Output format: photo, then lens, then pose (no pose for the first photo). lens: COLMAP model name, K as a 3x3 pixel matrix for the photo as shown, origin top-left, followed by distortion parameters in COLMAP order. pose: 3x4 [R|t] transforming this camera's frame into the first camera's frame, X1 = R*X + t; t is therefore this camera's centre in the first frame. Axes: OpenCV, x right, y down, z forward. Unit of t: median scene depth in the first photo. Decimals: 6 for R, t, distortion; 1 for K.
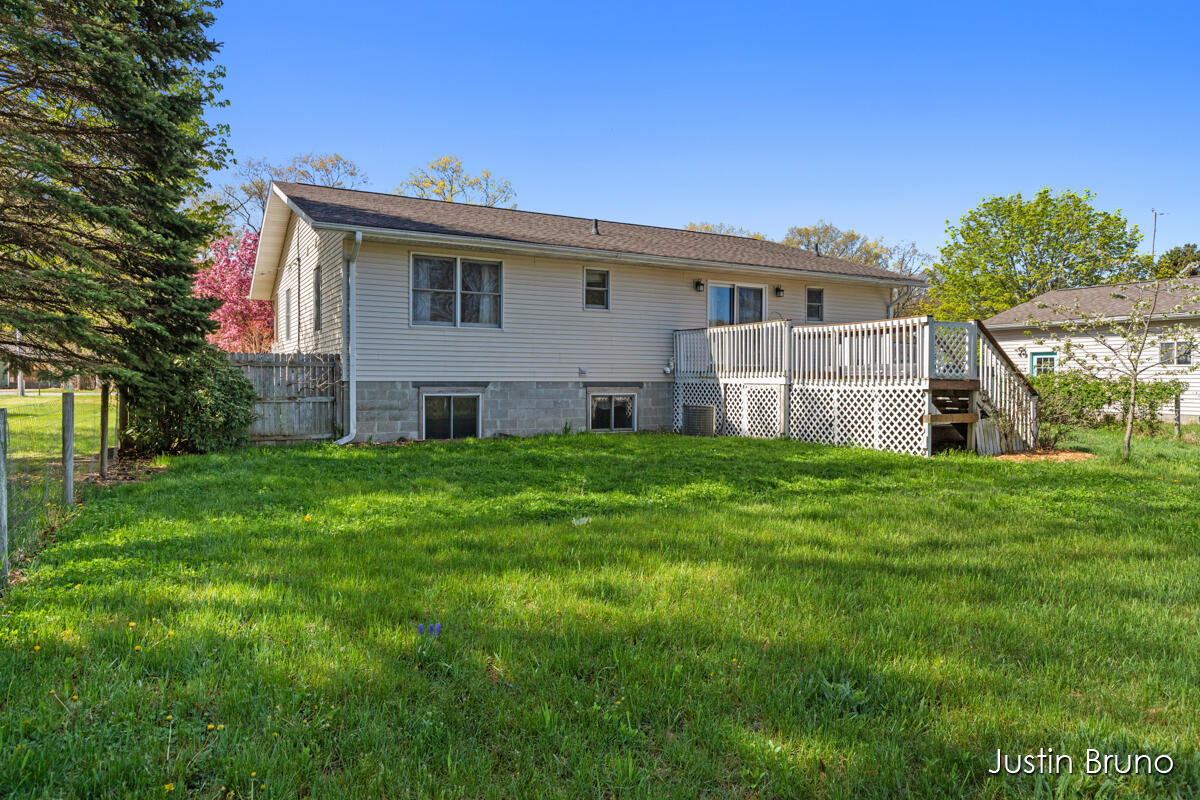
lens RADIAL K [[782.6, 0, 601.0], [0, 782.6, 397.0], [0, 0, 1]] dist [0.003115, 0.000213]
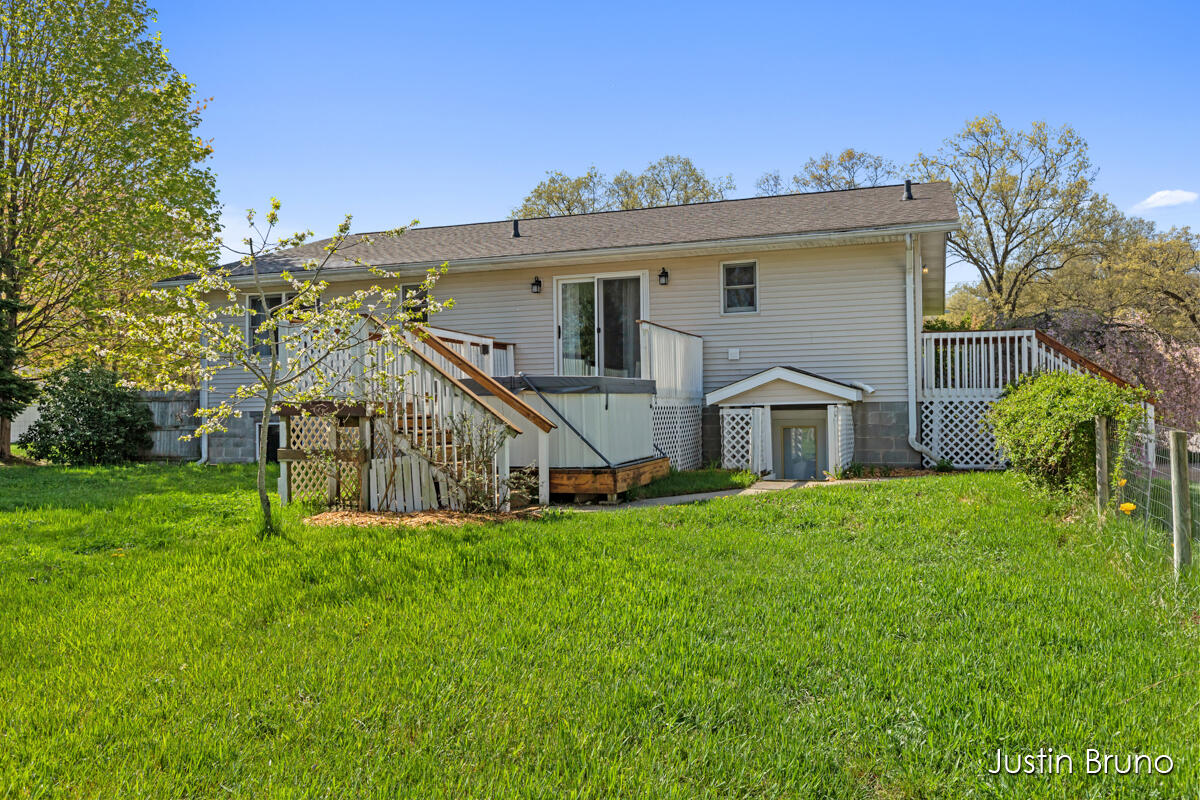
lens RADIAL K [[891.9, 0, 603.1], [0, 891.9, 399.0], [0, 0, 1]] dist [0.007515, 0.001434]
pose [[0.655936, -0.020490, -0.754538, 0.981042], [0.001470, 0.999664, -0.025868, -0.003985], [0.754815, 0.015859, 0.655746, 0.525948]]
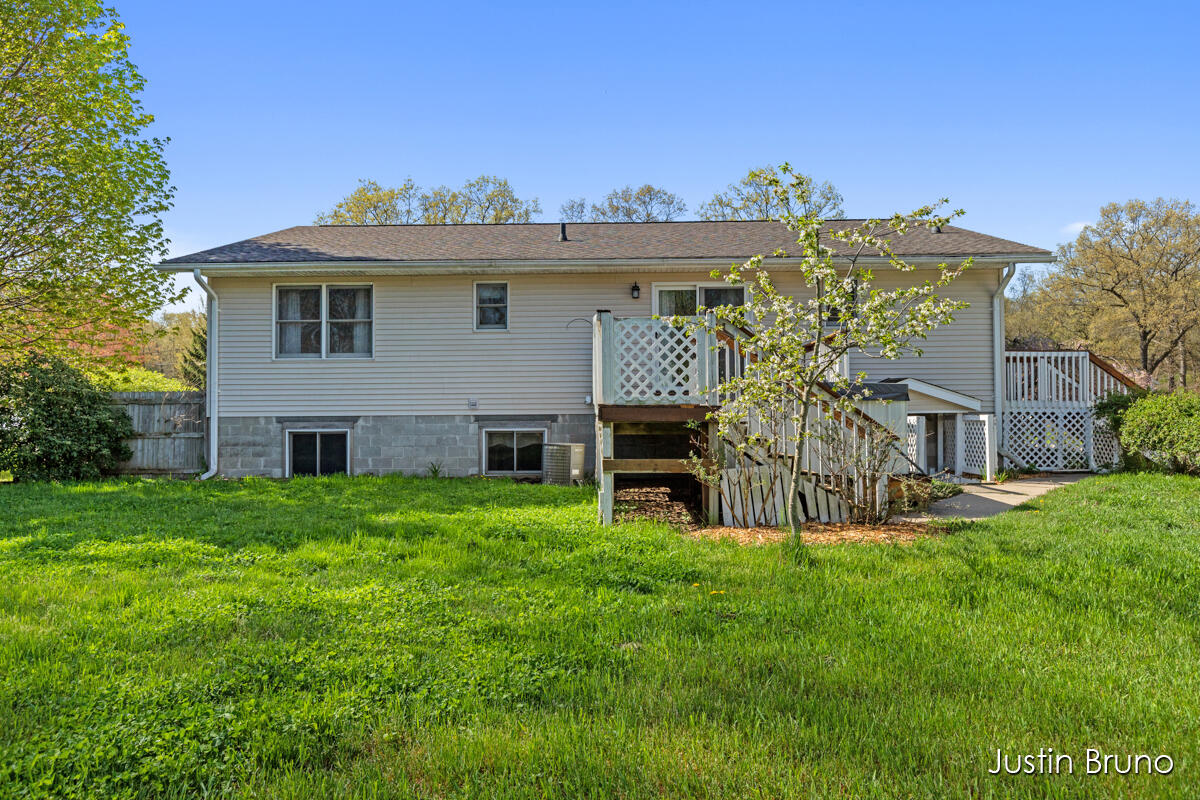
lens RADIAL K [[841.7, 0, 597.7], [0, 841.7, 405.0], [0, 0, 1]] dist [-0.005125, -0.001686]
pose [[0.856709, -0.016838, -0.515525, 0.605012], [-0.000585, 0.999435, -0.033616, 0.000317], [0.515799, 0.029100, 0.856215, 0.300025]]
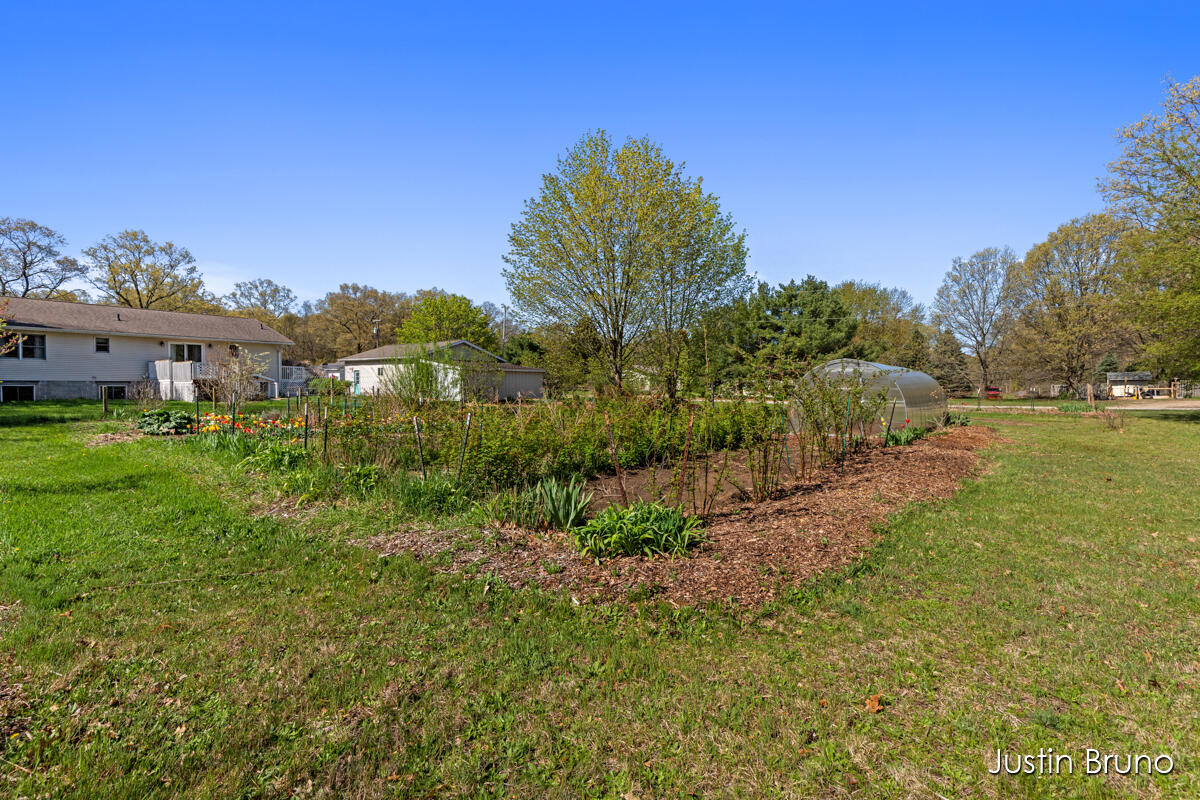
lens RADIAL K [[557.6, 0, 602.9], [0, 557.6, 399.6], [0, 0, 1]] dist [0.018530, 0.000259]
pose [[0.918770, -0.010714, 0.394647, 0.835103], [0.007214, 0.999920, 0.010351, 0.037960], [-0.394727, -0.006663, 0.918774, -1.481980]]
